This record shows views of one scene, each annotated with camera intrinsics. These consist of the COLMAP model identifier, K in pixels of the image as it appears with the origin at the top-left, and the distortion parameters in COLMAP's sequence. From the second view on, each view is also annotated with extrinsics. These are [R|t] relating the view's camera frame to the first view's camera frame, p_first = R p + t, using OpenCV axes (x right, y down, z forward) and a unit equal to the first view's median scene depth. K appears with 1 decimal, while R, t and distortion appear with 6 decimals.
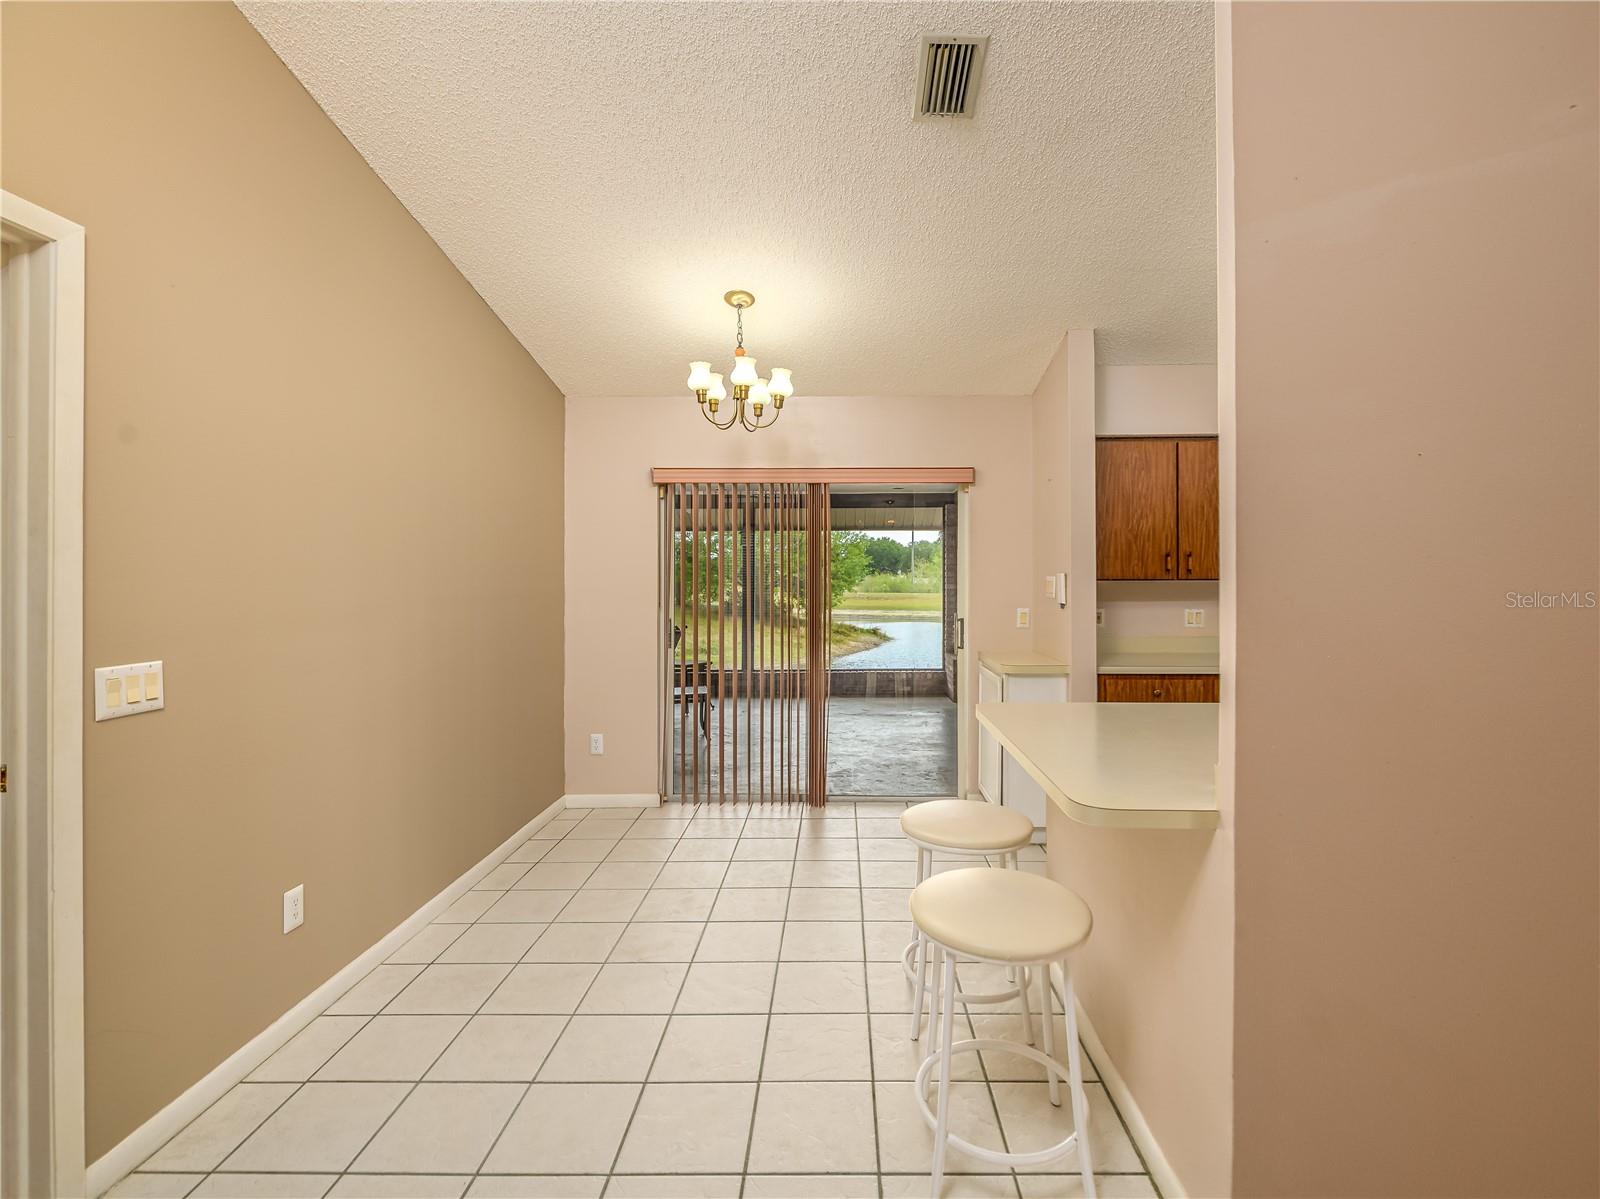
lens RADIAL K [[644.4, 0, 827.9], [0, 644.4, 577.6], [0, 0, 1]] dist [-0.000210, -0.000685]
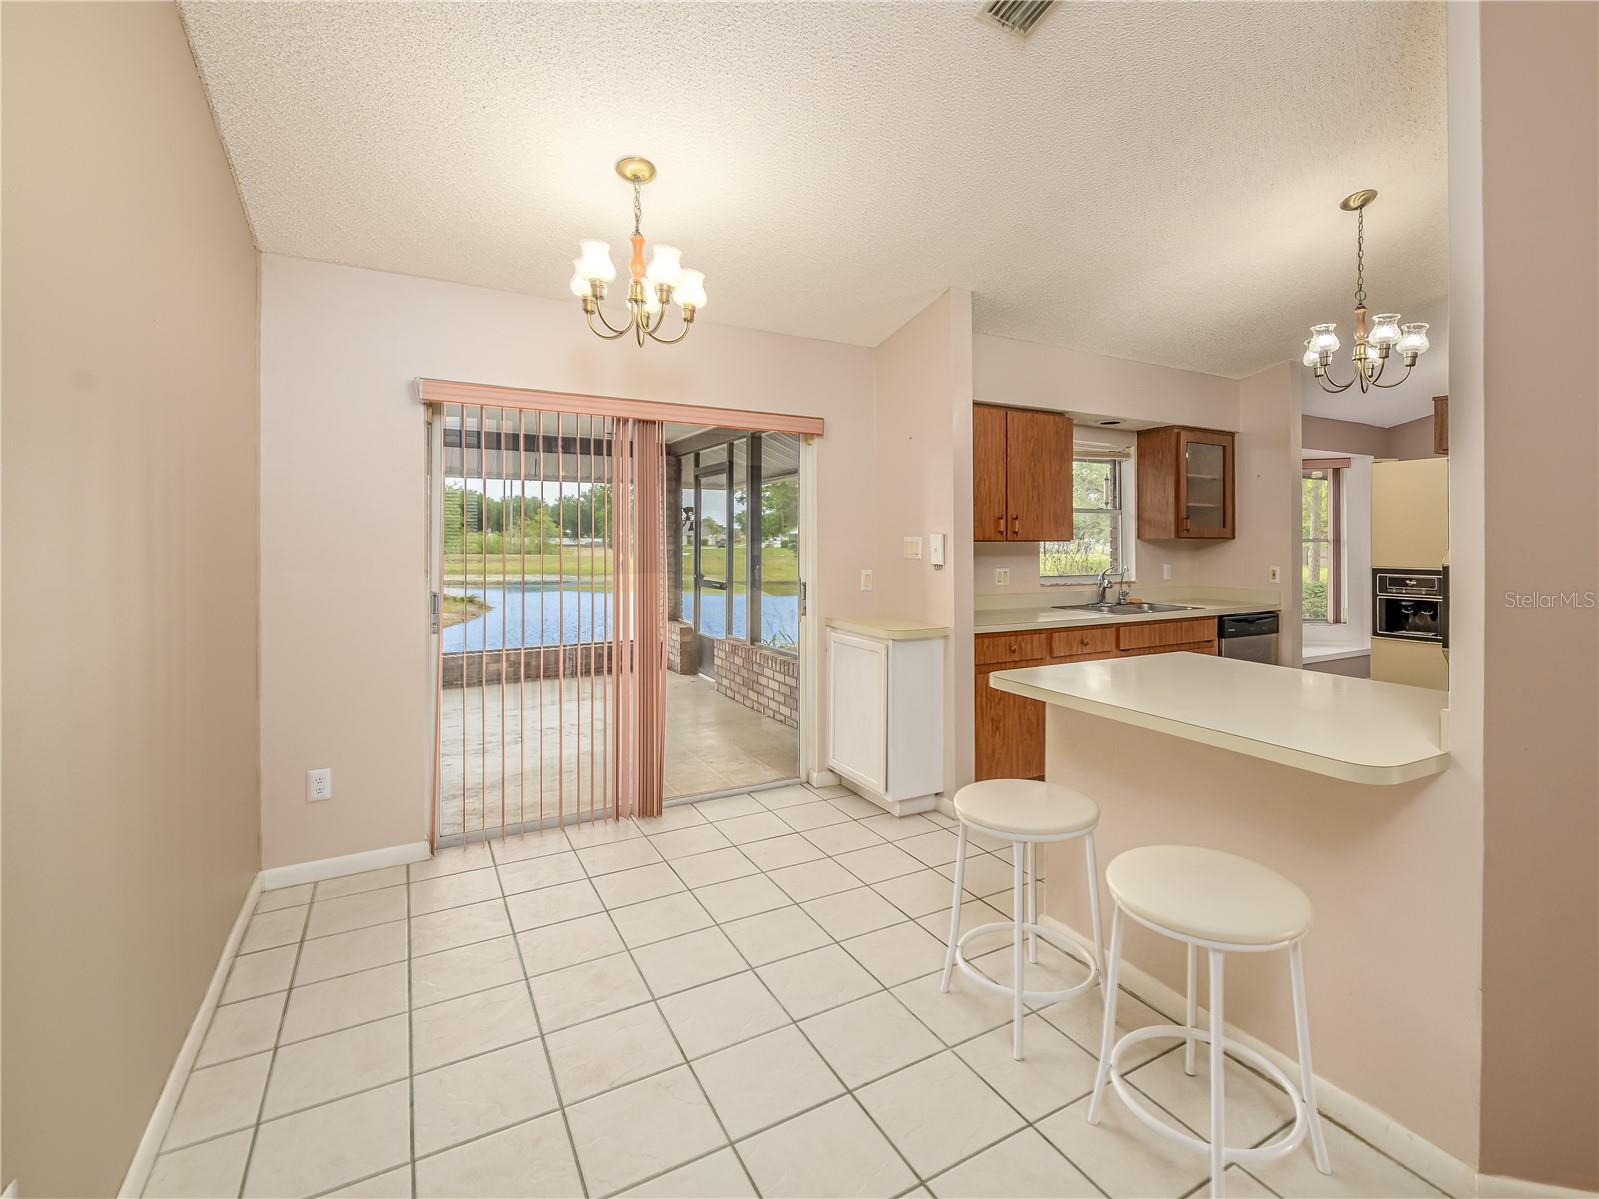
lens RADIAL K [[693.8, 0, 801.9], [0, 693.8, 538.6], [0, 0, 1]] dist [0.000467, -0.000197]
pose [[0.881469, 0.006233, 0.472201, -0.294015], [-0.006884, 0.999976, -0.000349, 0.001996], [-0.472192, -0.002943, 0.881491, 0.152649]]
